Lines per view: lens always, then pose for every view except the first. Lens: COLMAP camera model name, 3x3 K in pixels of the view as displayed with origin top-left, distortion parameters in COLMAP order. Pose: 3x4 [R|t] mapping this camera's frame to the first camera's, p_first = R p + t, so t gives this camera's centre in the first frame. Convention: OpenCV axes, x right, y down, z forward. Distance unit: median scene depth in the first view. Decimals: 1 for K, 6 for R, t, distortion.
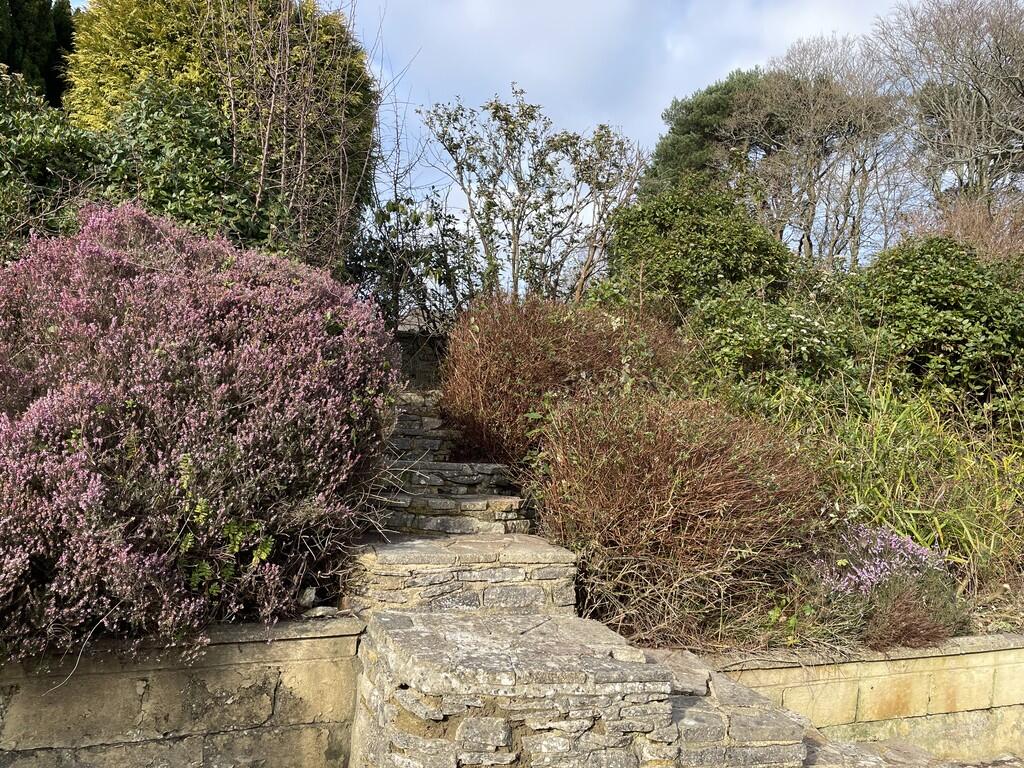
lens RADIAL K [[773.5, 0, 512.0], [0, 773.5, 384.0], [0, 0, 1]] dist [0.070047, -0.072688]
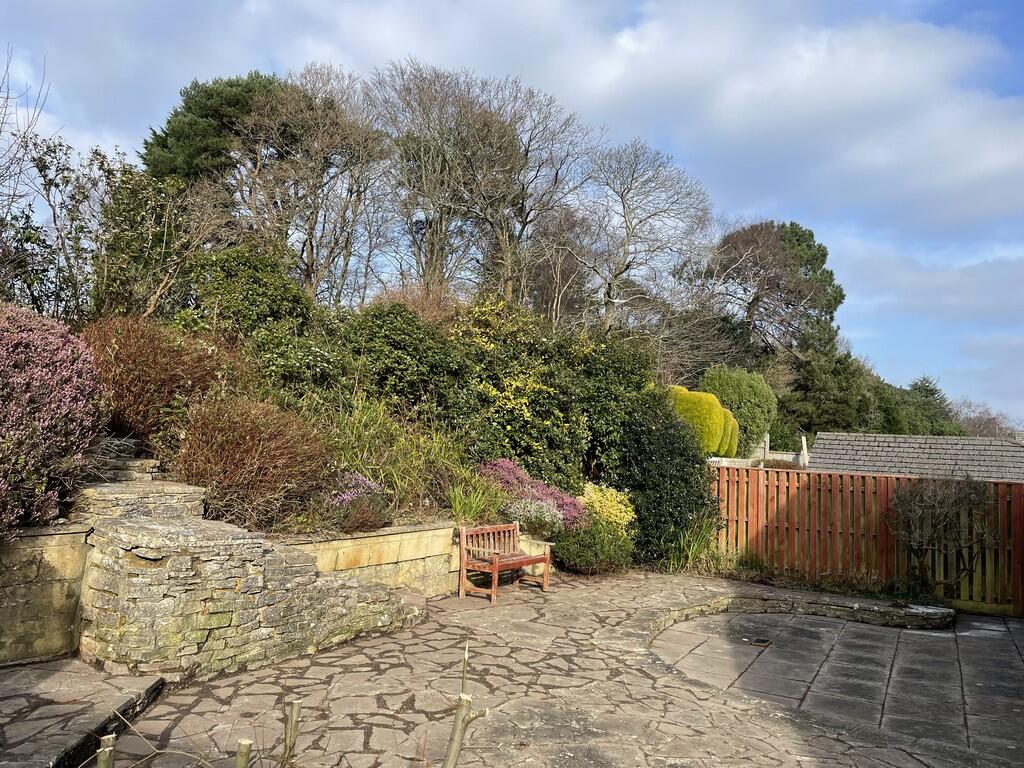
lens RADIAL K [[768.7, 0, 512.0], [0, 768.7, 384.0], [0, 0, 1]] dist [0.075951, -0.196442]
pose [[0.801580, 0.057388, 0.595127, -0.361551], [-0.076764, 0.997023, 0.007251, -0.081772], [-0.592939, -0.051497, 0.803599, -0.744599]]
